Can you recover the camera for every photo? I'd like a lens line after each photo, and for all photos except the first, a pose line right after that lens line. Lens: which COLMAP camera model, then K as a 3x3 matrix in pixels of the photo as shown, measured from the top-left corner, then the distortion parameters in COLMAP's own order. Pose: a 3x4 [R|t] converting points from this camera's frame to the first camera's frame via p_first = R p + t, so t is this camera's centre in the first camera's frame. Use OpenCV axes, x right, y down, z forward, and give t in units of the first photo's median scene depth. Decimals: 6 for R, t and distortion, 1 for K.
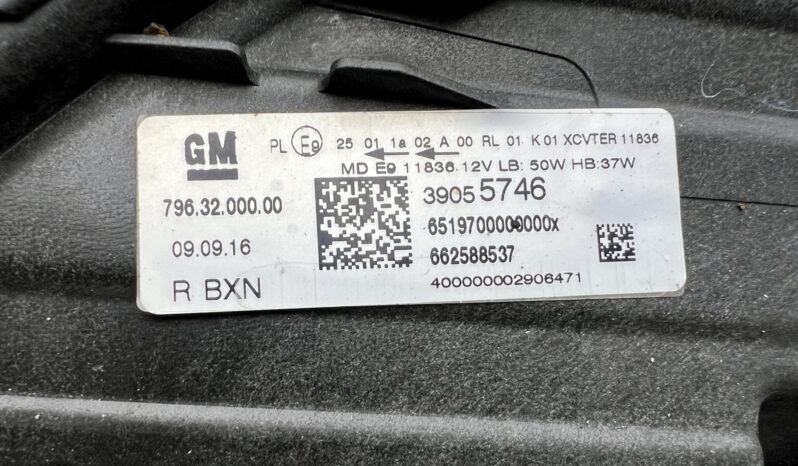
lens RADIAL K [[626.0, 0, 400.2], [0, 626.0, 233.4], [0, 0, 1]] dist [0.030503, -0.014981]
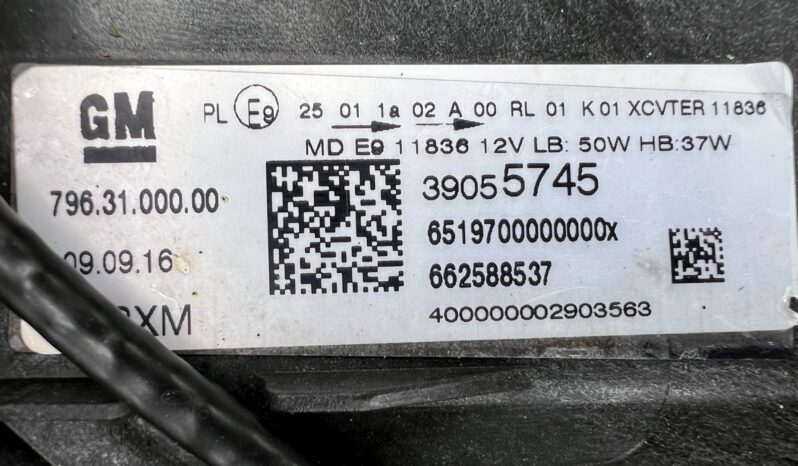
lens RADIAL K [[626.0, 0, 397.9], [0, 626.0, 231.7], [0, 0, 1]] dist [0.030503, -0.014981]
pose [[0.998292, 0.022311, 0.054001, -0.026809], [-0.018437, 0.997292, -0.071198, 0.038395], [-0.055443, 0.070081, 0.995999, 0.307398]]
